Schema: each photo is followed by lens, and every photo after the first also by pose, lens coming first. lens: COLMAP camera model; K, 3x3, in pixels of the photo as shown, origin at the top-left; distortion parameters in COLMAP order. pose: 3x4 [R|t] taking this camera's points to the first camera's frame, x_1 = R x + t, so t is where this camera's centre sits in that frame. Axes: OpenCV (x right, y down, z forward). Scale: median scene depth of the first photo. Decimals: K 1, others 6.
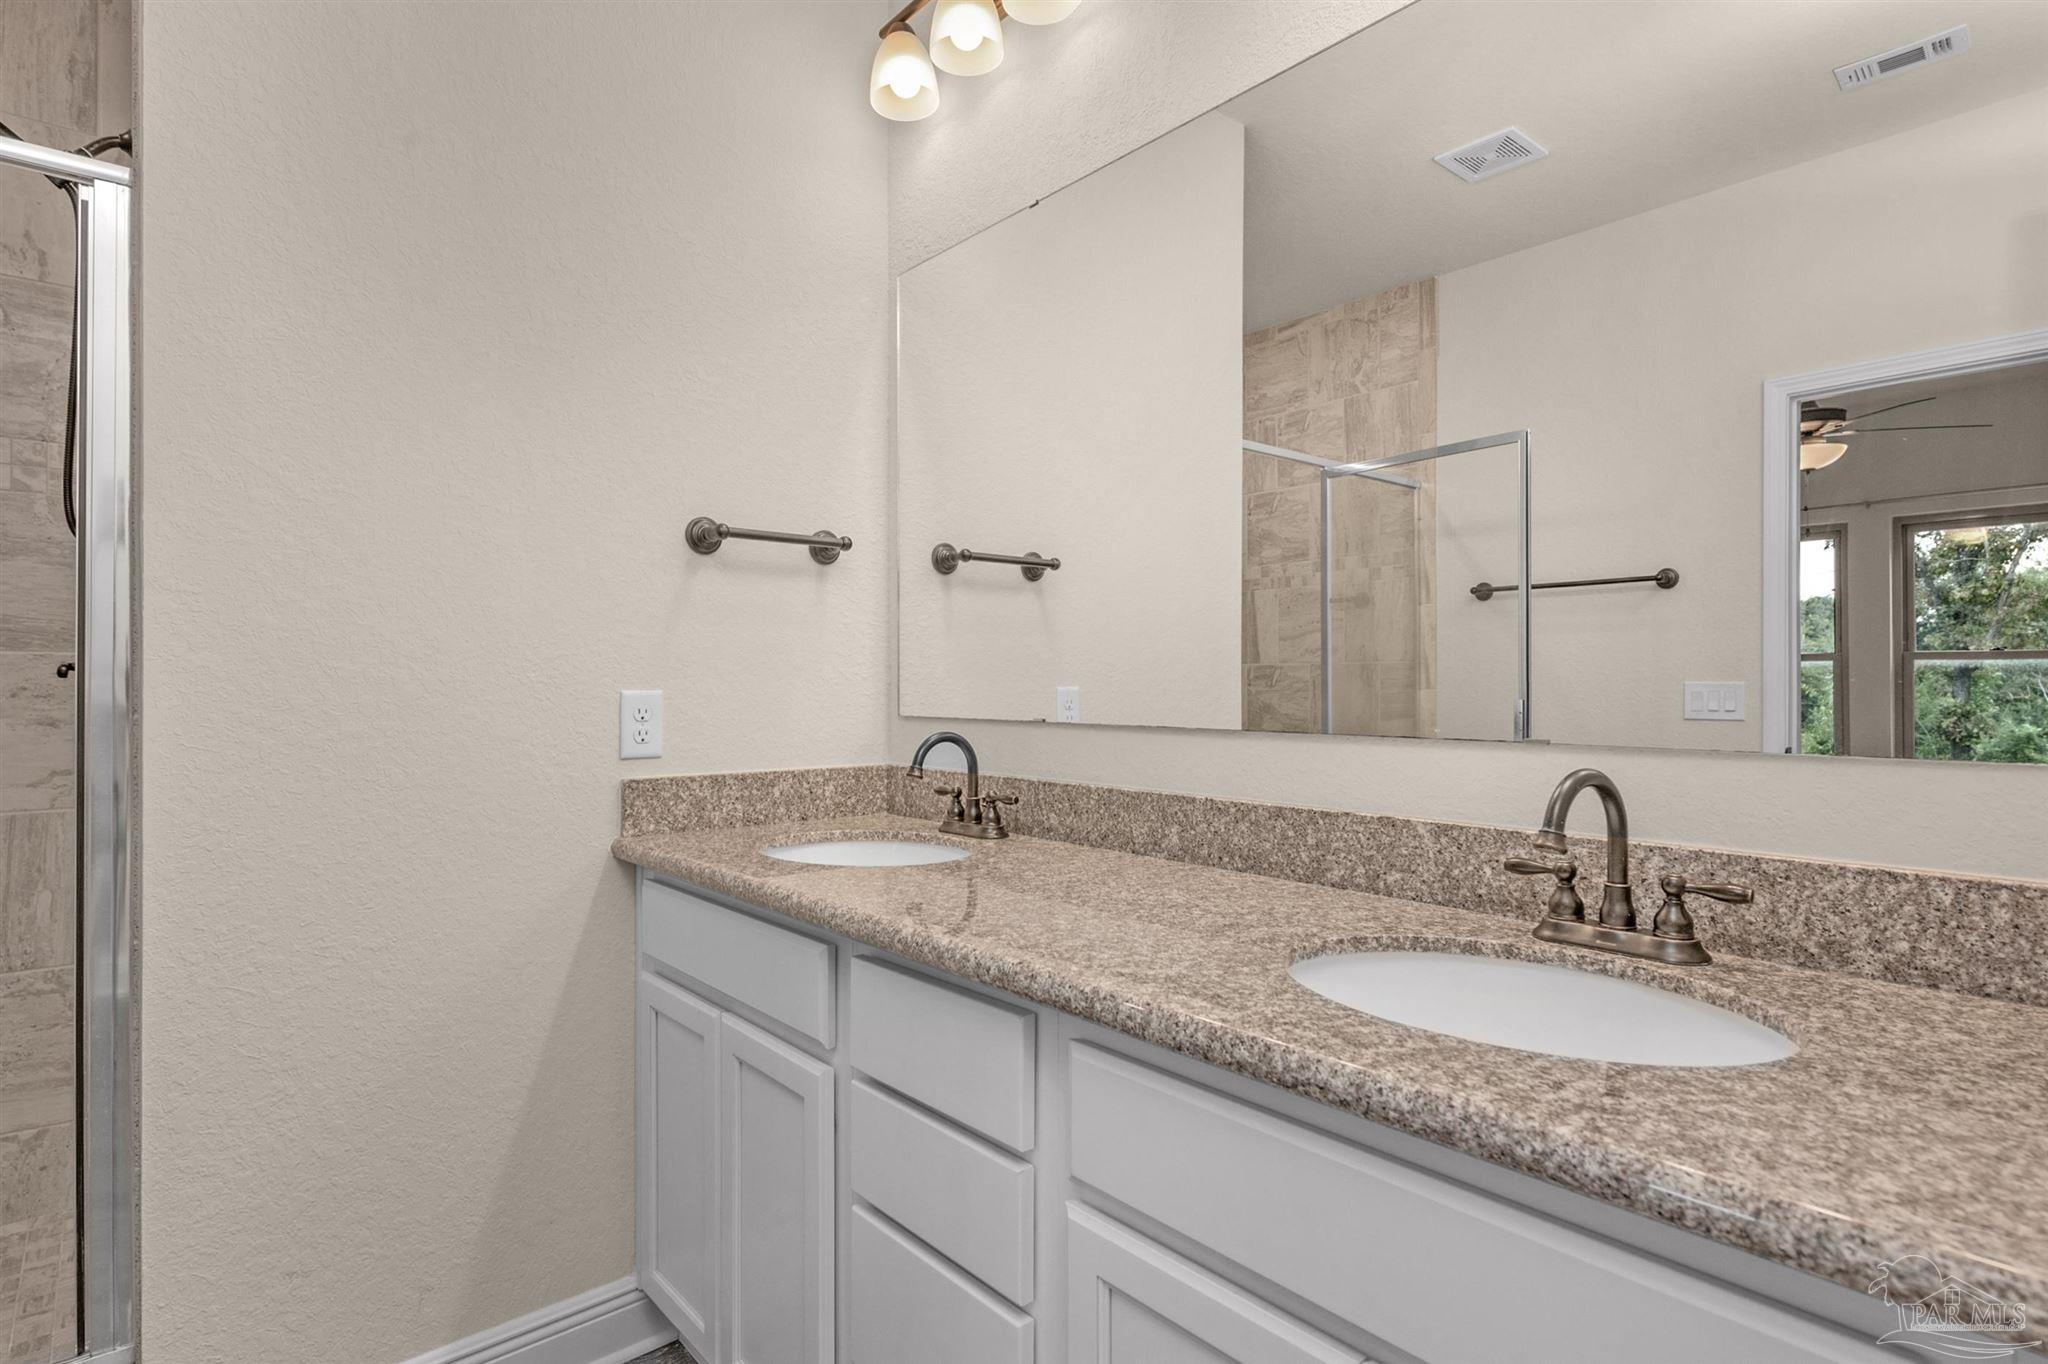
lens RADIAL K [[1031.1, 0, 990.7], [0, 1031.1, 687.0], [0, 0, 1]] dist [0.003812, 0.000207]
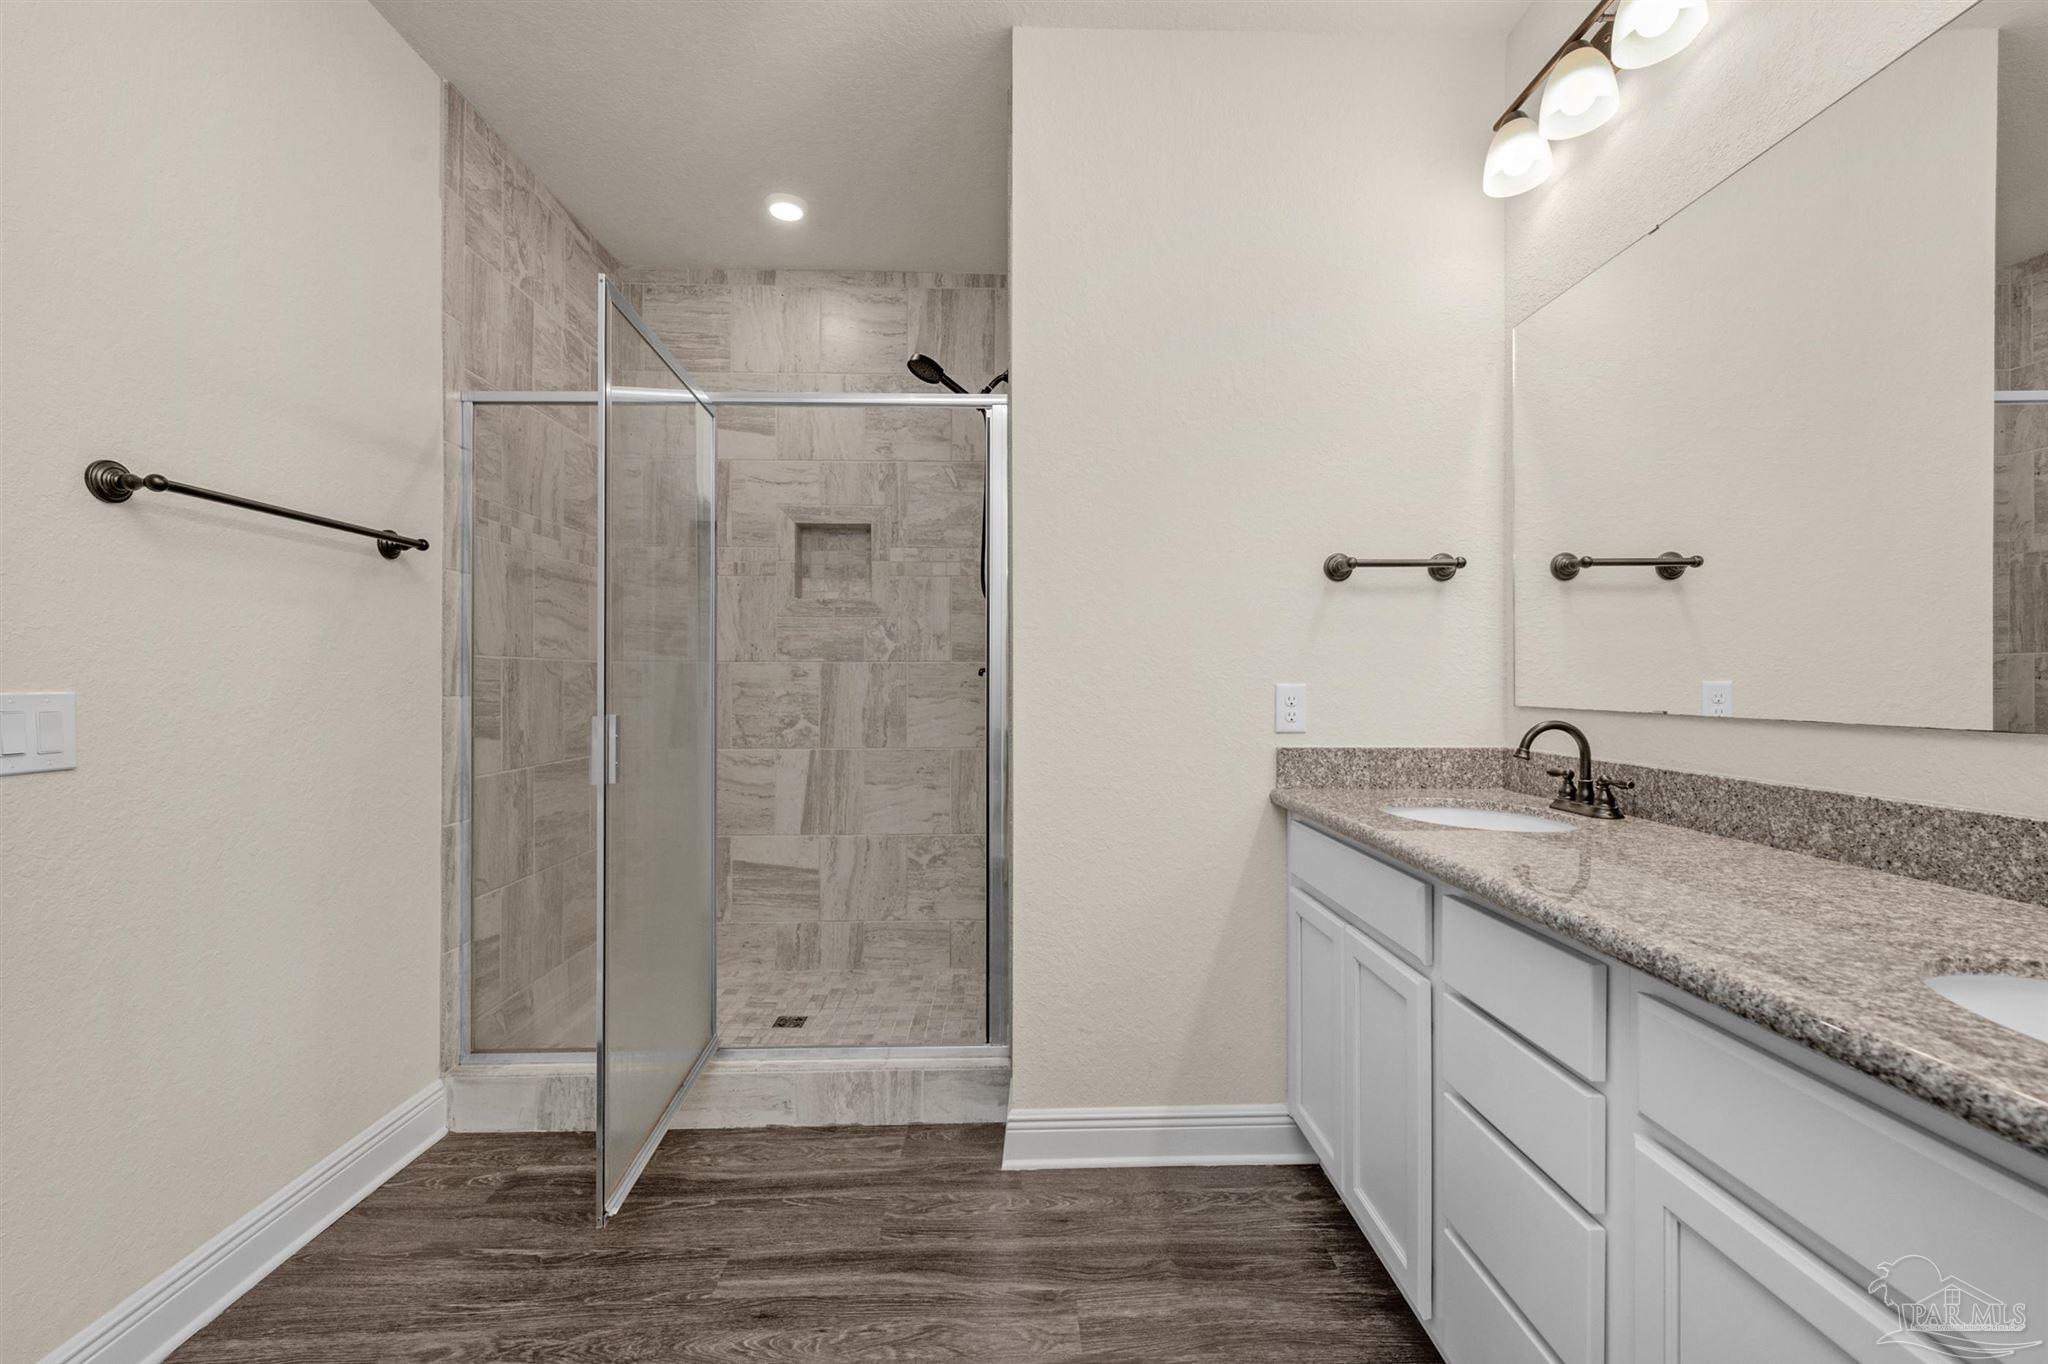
lens RADIAL K [[789.5, 0, 1023.9], [0, 789.5, 686.0], [0, 0, 1]] dist [0.000281, 0.000459]
pose [[0.779152, 0.003322, -0.626826, 0.046098], [0.000396, 0.999983, 0.005792, 0.000026], [0.626835, -0.004762, 0.779138, -0.048054]]
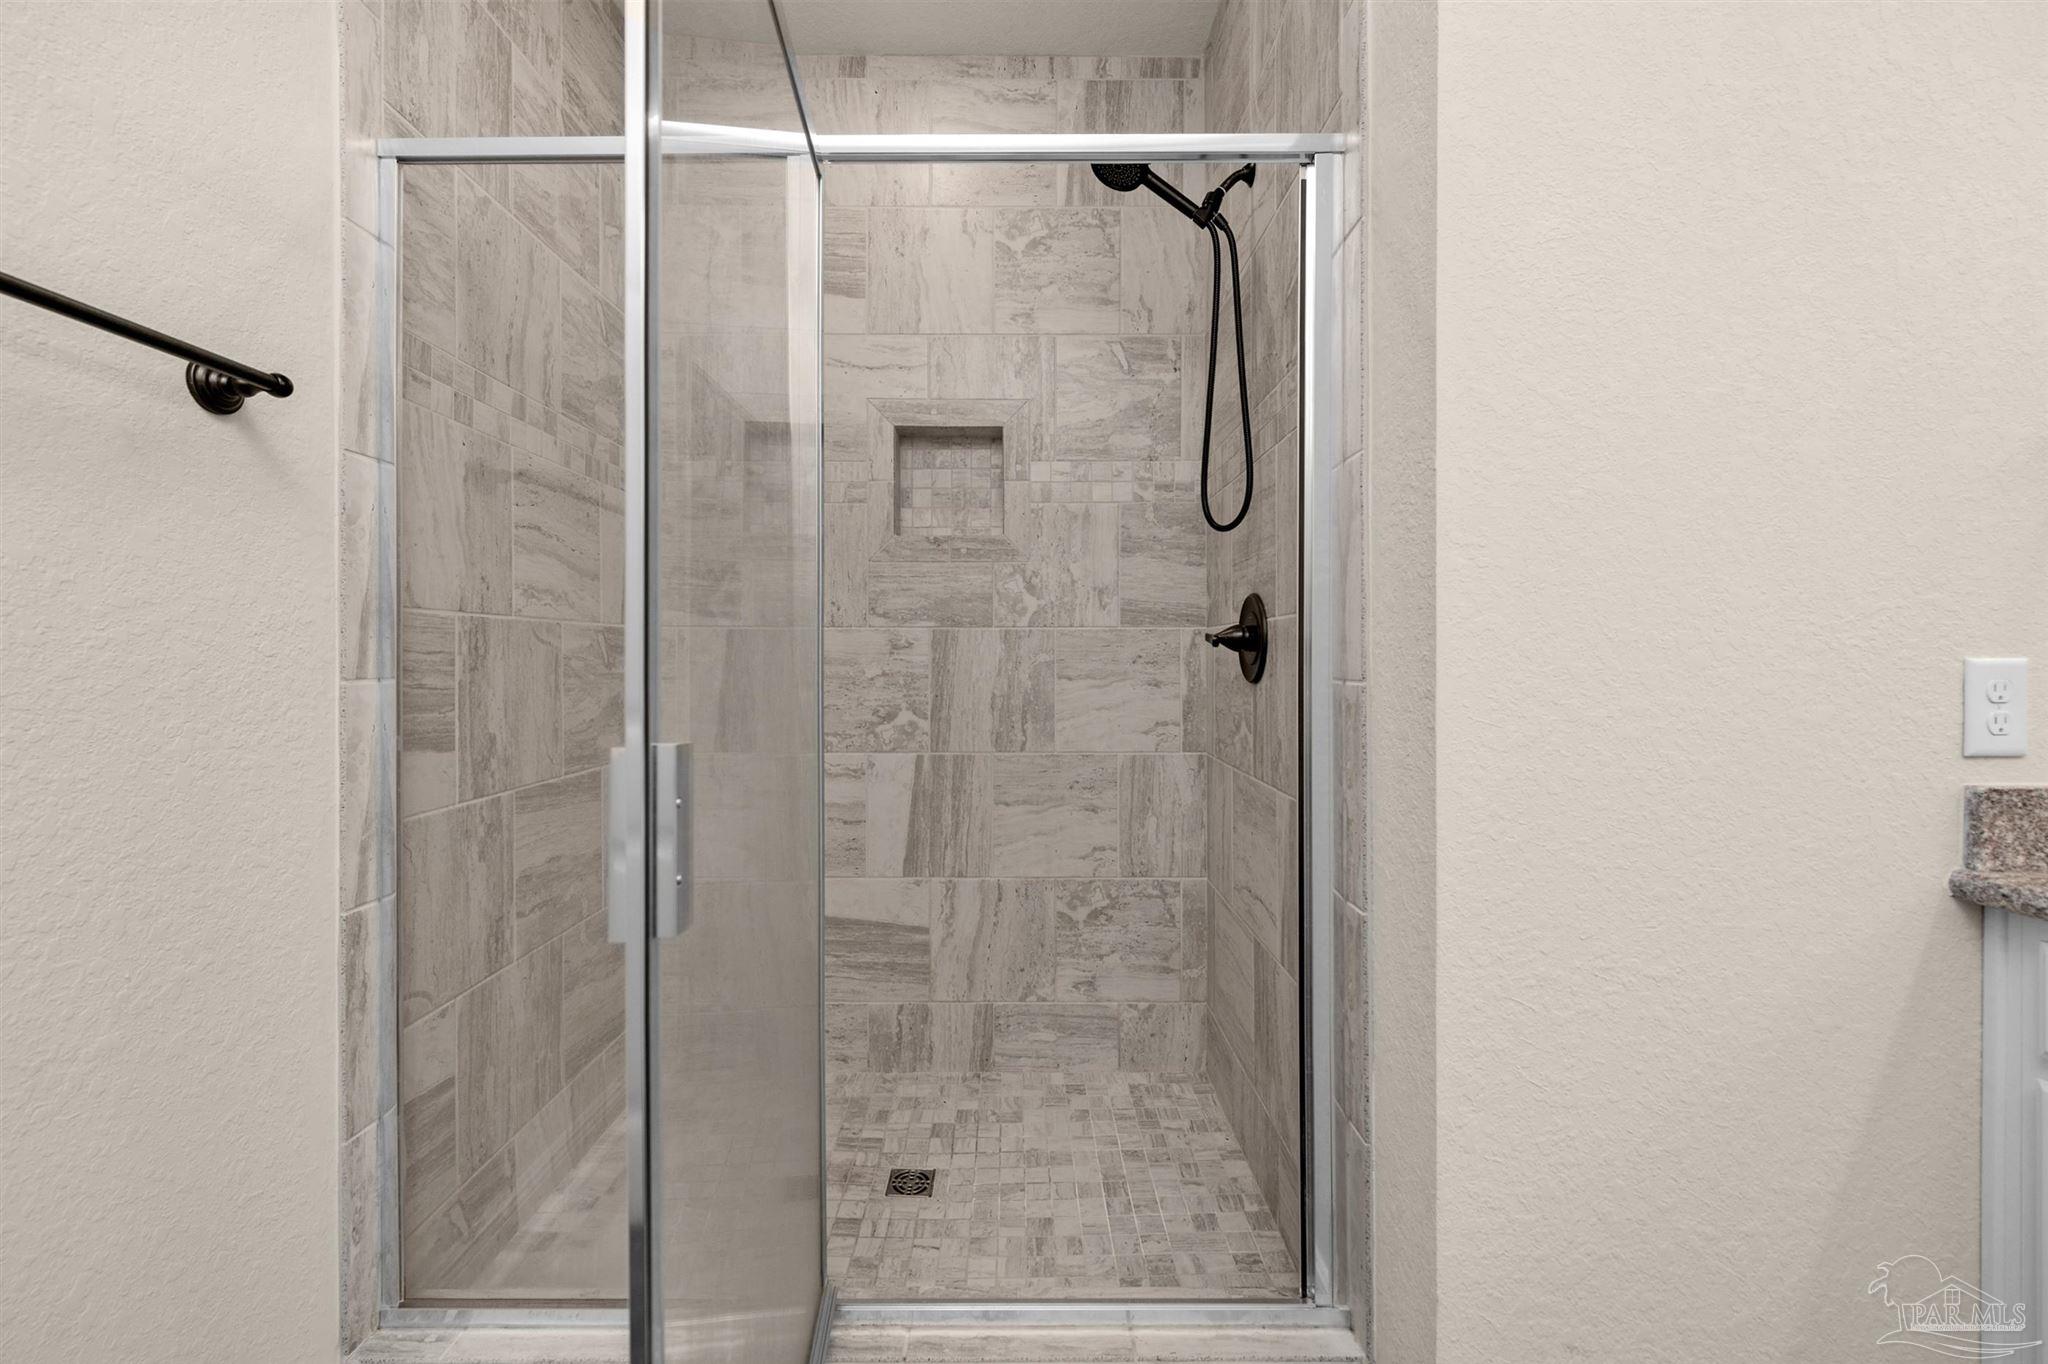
lens RADIAL K [[822.6, 0, 1023.9], [0, 822.6, 672.4], [0, 0, 1]] dist [0.004678, -0.002203]
pose [[0.761404, 0.011733, -0.648171, -0.487278], [-0.000749, 0.999851, 0.017219, 0.004046], [0.648277, -0.012625, 0.761300, 0.169900]]
